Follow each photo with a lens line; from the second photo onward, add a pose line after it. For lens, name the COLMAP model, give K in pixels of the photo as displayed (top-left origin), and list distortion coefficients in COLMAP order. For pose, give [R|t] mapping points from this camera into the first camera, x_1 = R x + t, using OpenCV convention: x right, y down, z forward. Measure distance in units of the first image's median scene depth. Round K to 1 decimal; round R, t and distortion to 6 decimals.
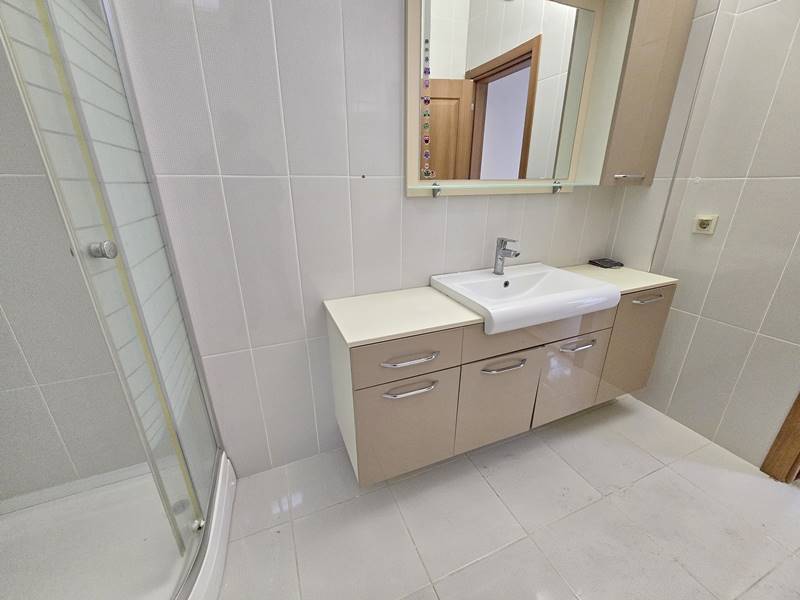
lens RADIAL K [[329.0, 0, 397.8], [0, 329.0, 305.1], [0, 0, 1]] dist [-0.007499, 0.003157]
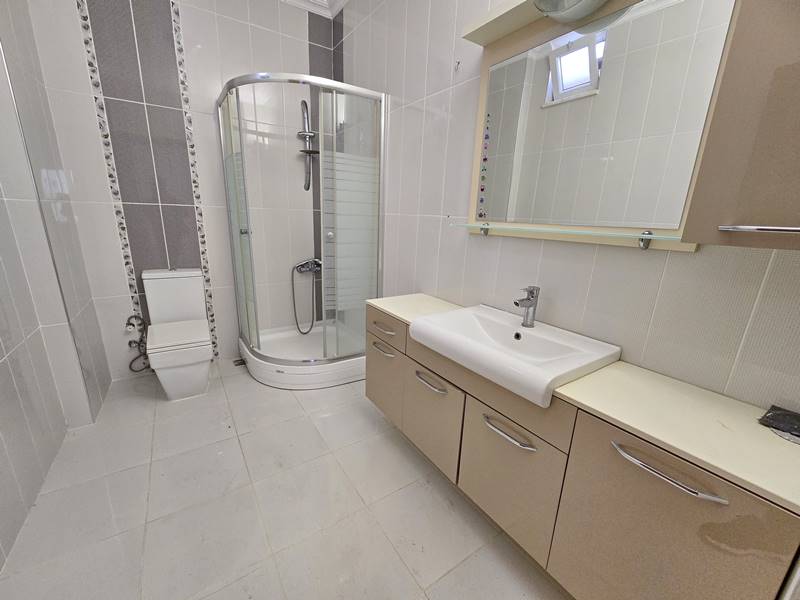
lens RADIAL K [[329.0, 0, 397.8], [0, 329.0, 305.1], [0, 0, 1]] dist [-0.007499, 0.003157]
pose [[0.187503, 0.271622, -0.943962, 1.218272], [-0.384125, 0.904753, 0.184039, -0.201314], [0.904041, 0.328091, 0.273981, 0.487438]]
